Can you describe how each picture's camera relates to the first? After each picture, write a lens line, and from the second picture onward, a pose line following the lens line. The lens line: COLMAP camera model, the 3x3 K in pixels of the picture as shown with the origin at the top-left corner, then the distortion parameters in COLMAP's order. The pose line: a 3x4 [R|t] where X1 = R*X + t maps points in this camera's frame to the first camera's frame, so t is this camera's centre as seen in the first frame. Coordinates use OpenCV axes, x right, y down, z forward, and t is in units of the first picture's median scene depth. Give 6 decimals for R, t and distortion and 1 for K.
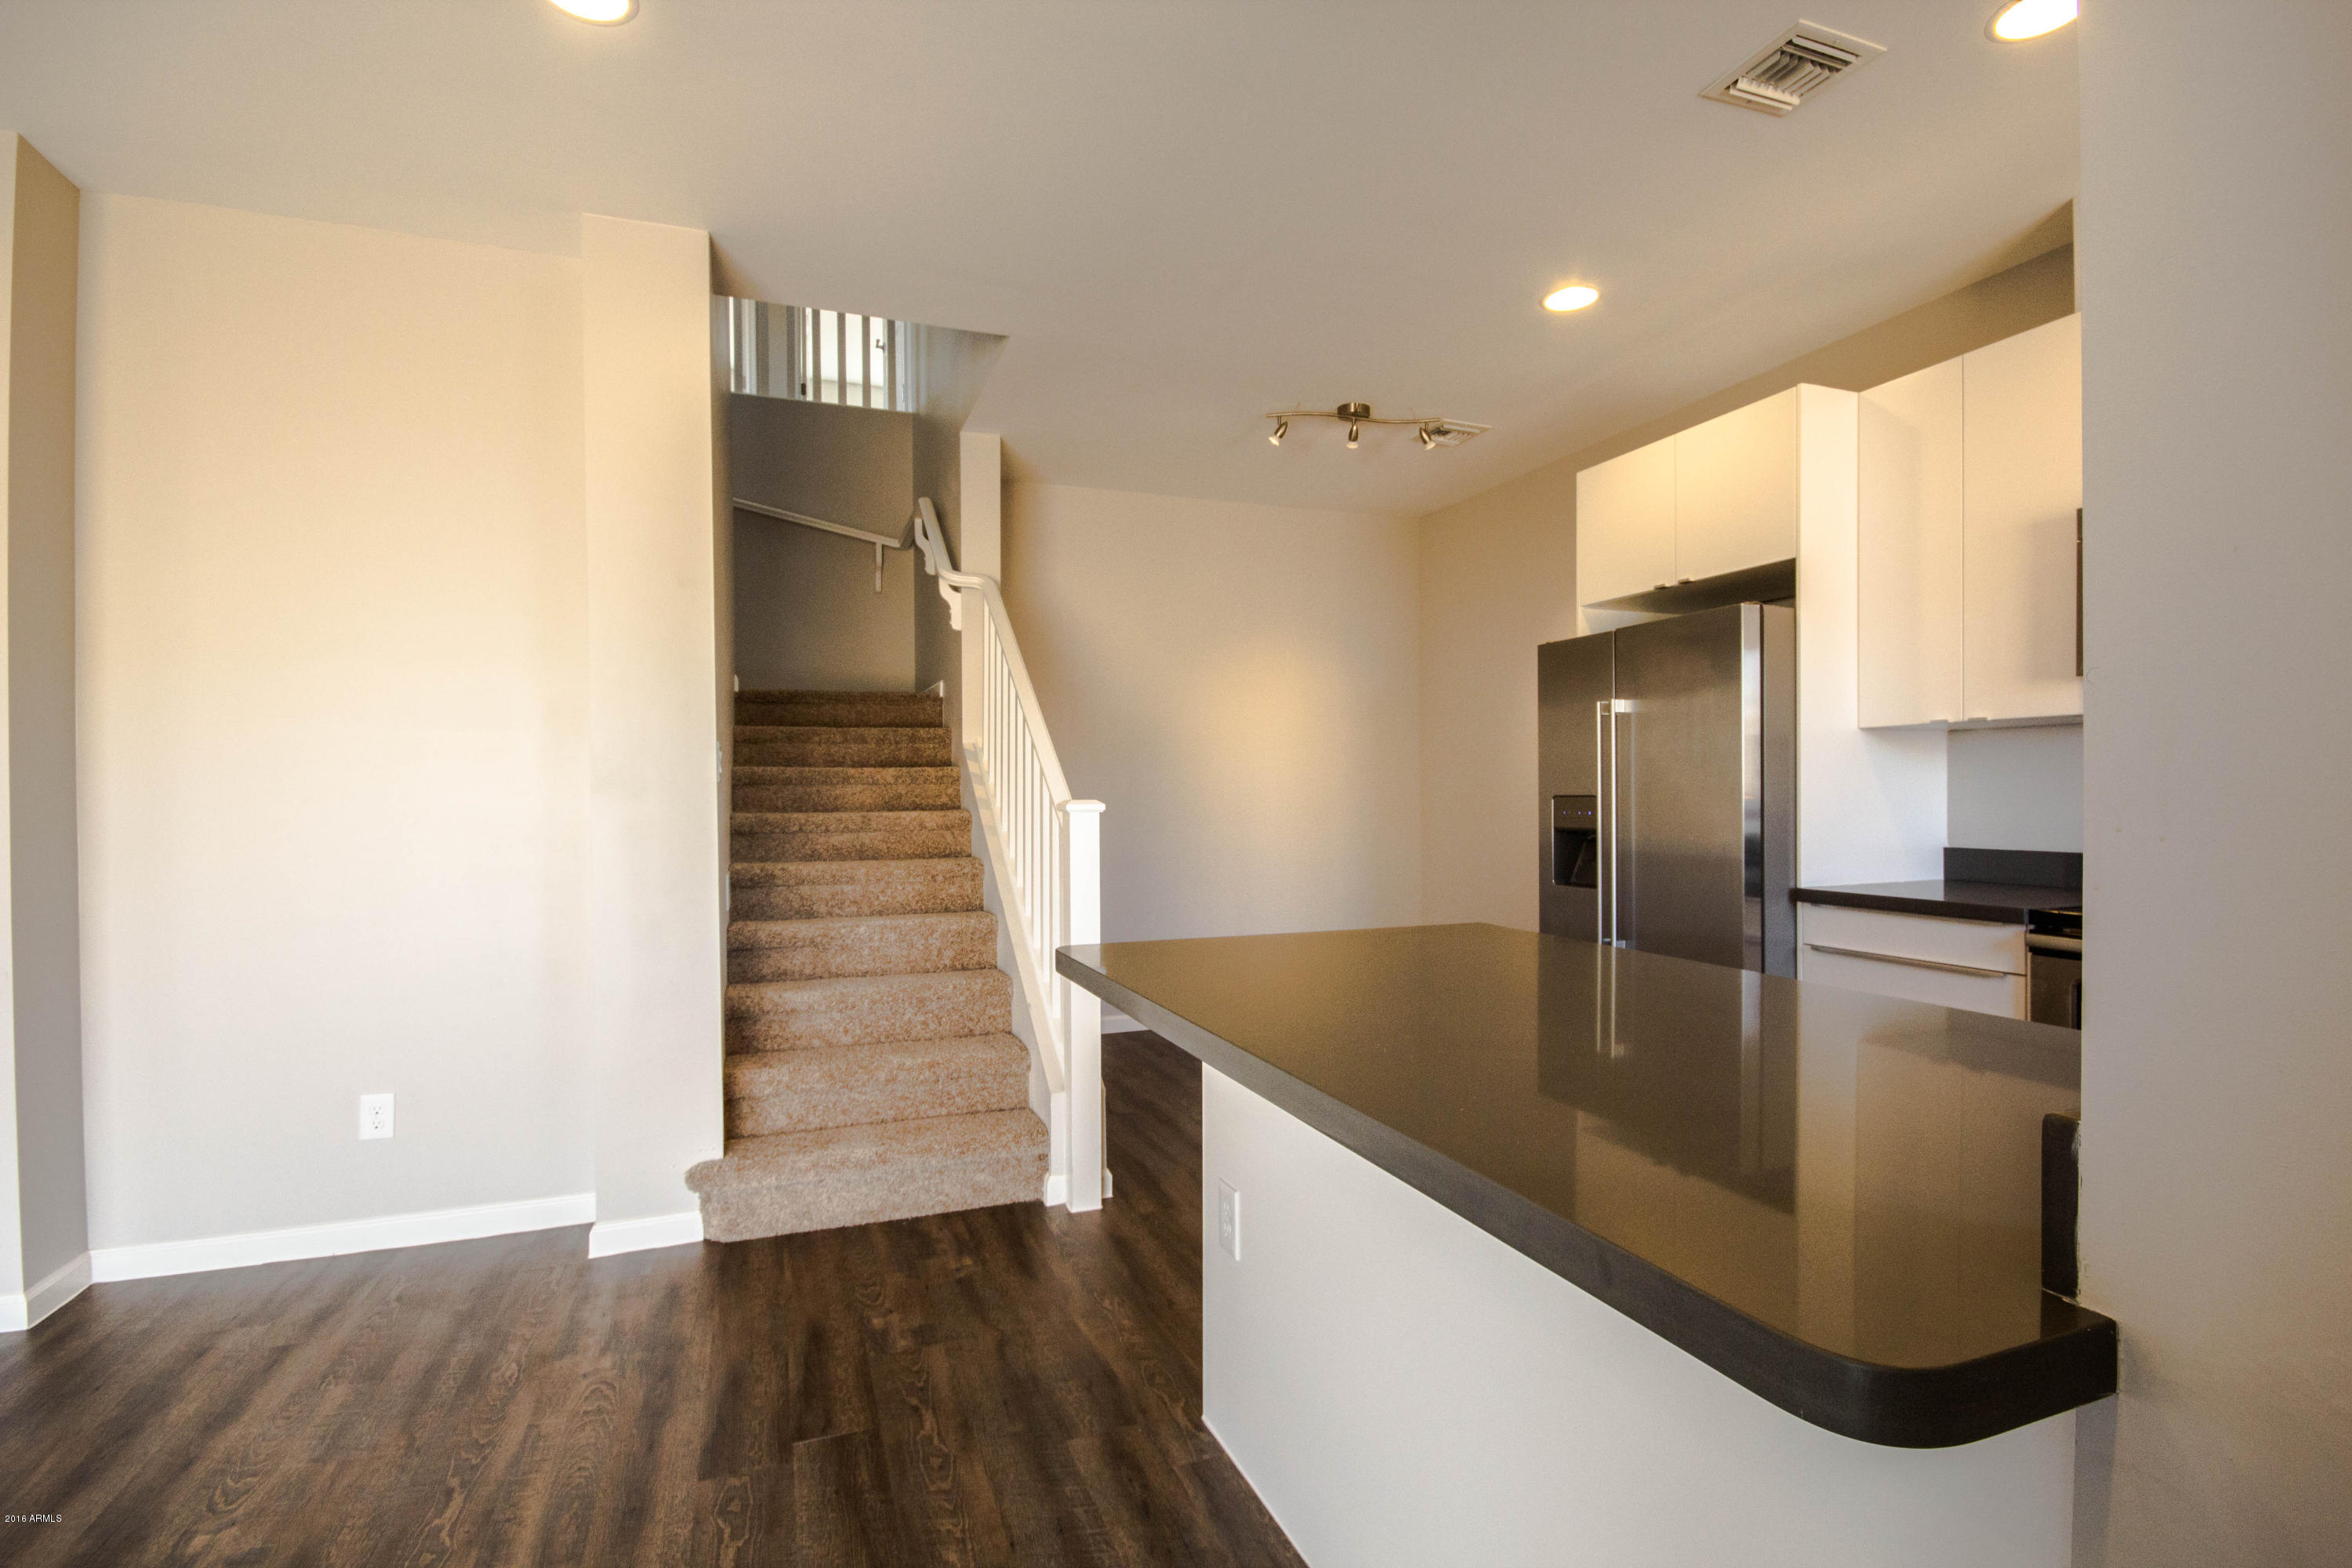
lens RADIAL K [[1095.4, 0, 1168.3], [0, 1095.4, 794.1], [0, 0, 1]] dist [0.002336, 0.000131]
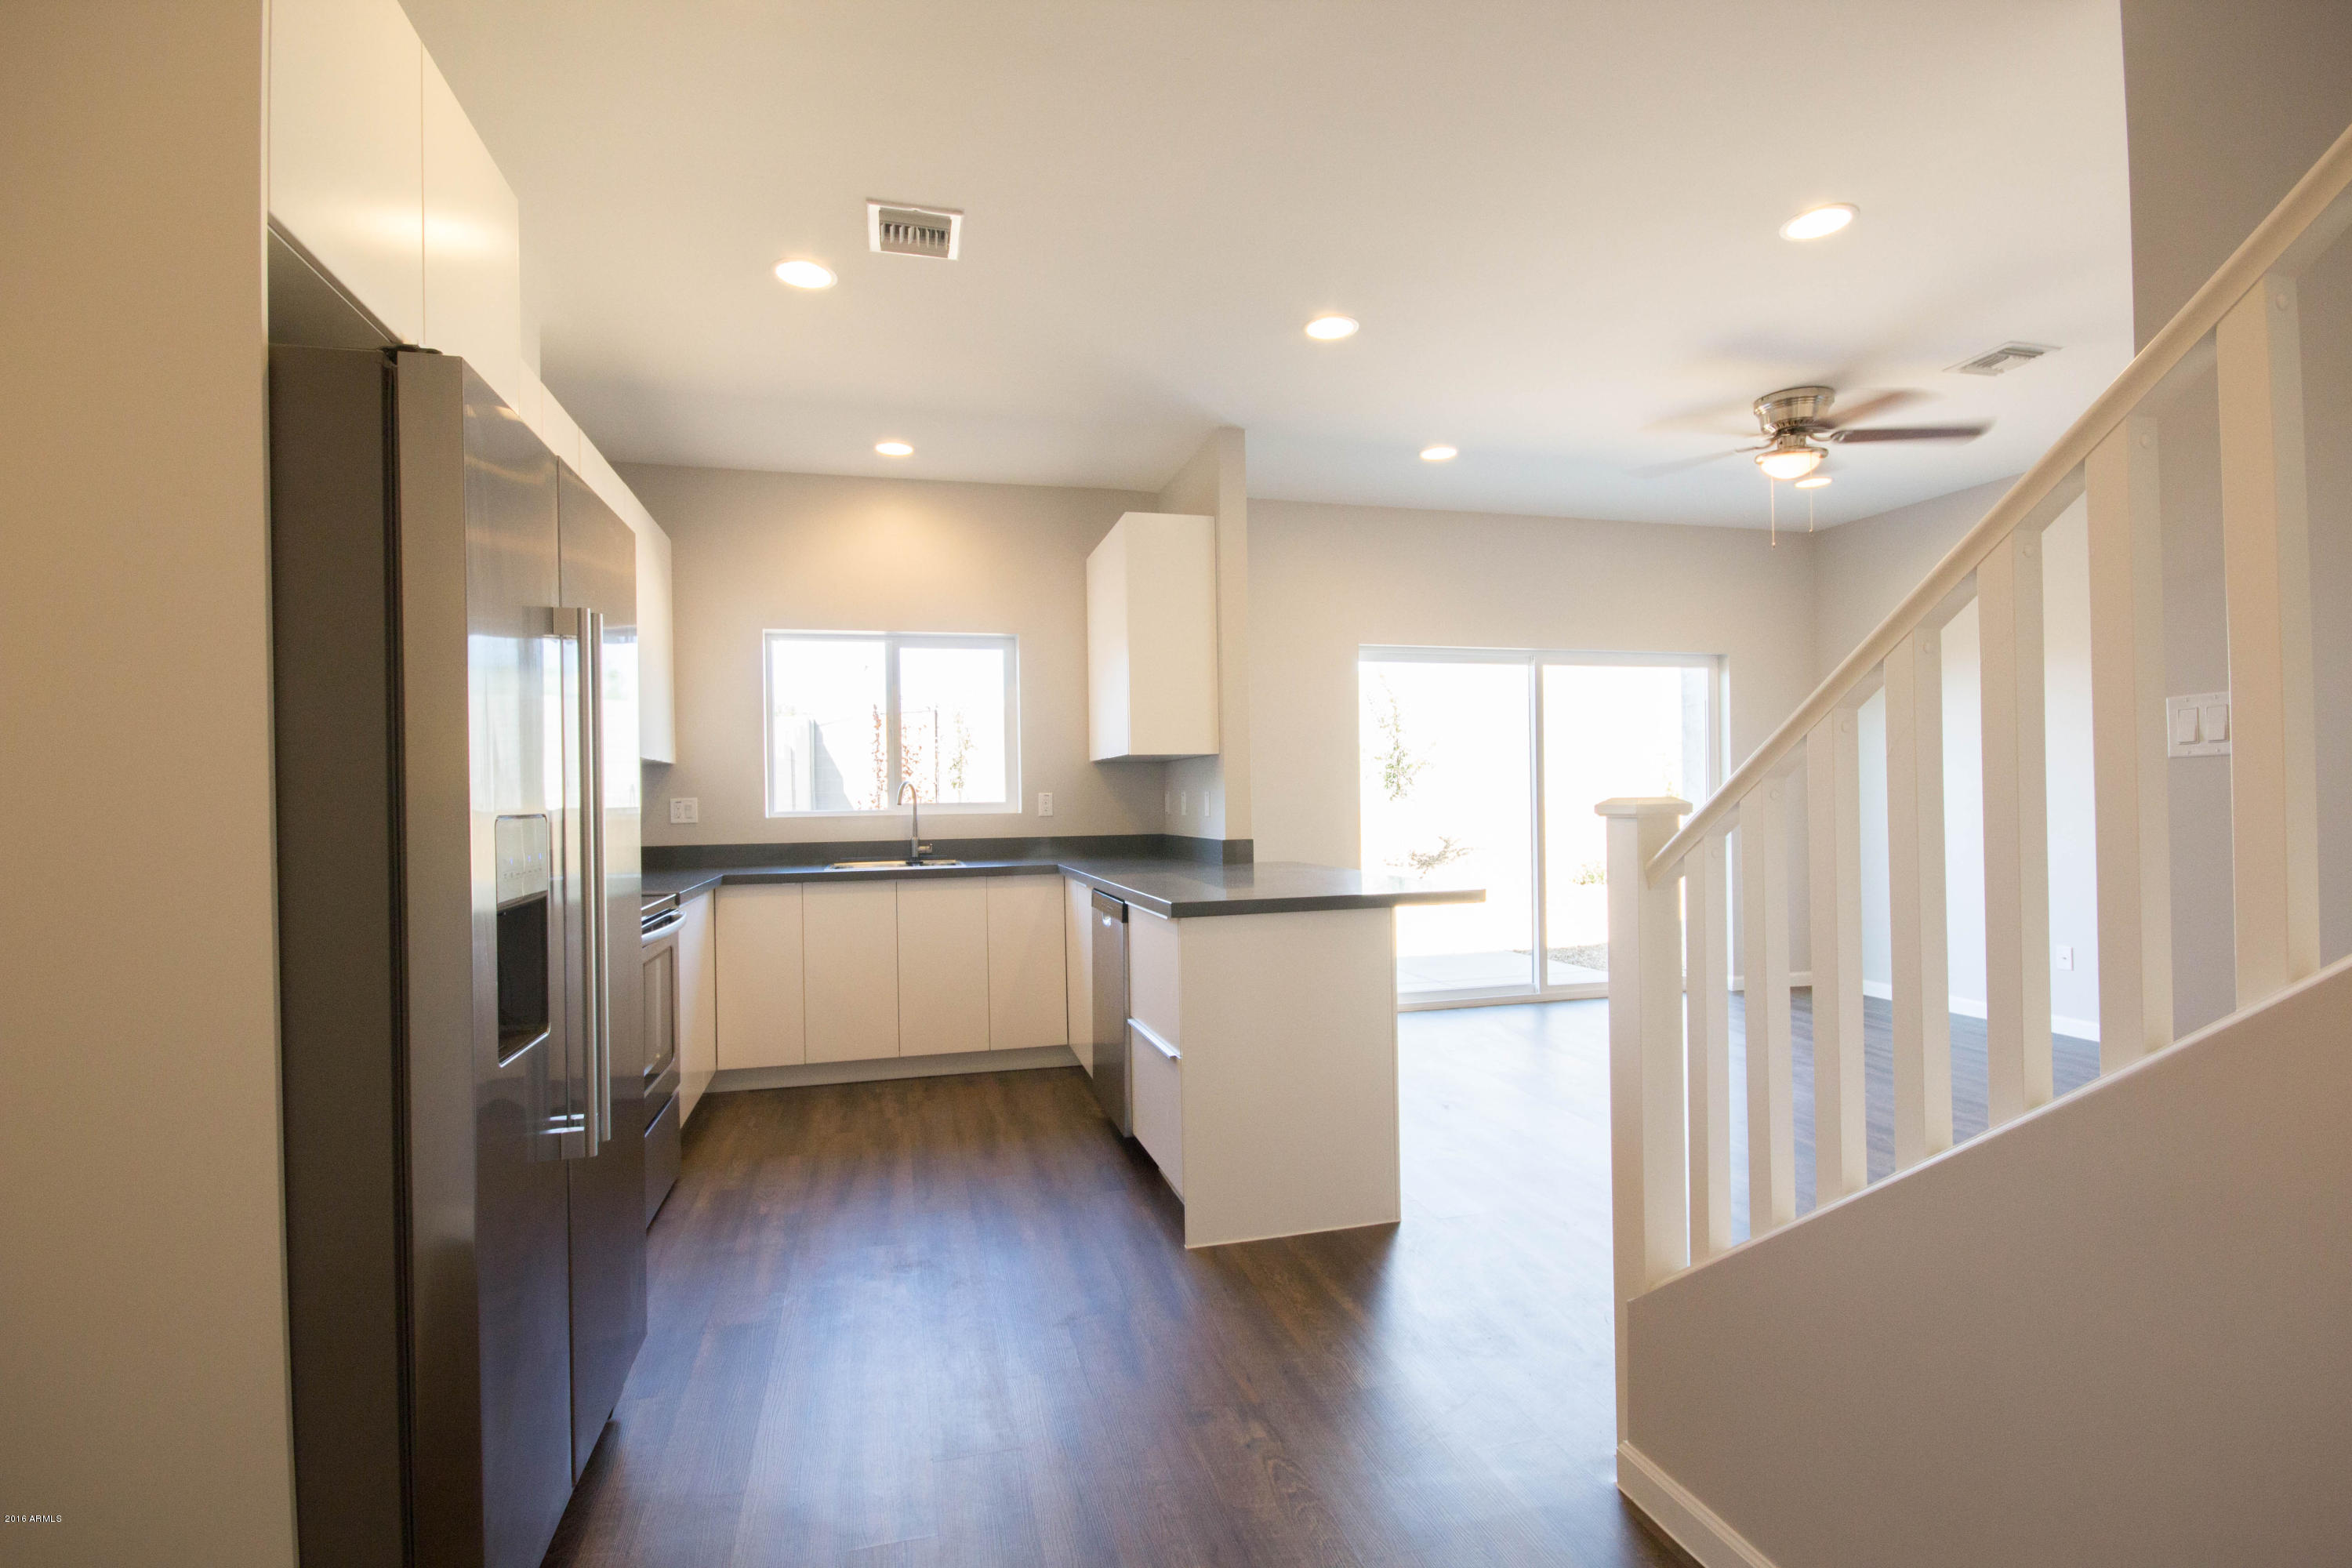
lens RADIAL K [[1095.4, 0, 1183.9], [0, 1095.4, 793.1], [0, 0, 1]] dist [0.002336, 0.000131]
pose [[-0.995834, 0.019695, 0.089029, 0.119066], [0.019295, 0.999800, -0.005350, -0.000215], [-0.089117, -0.003610, -0.996015, 1.636775]]
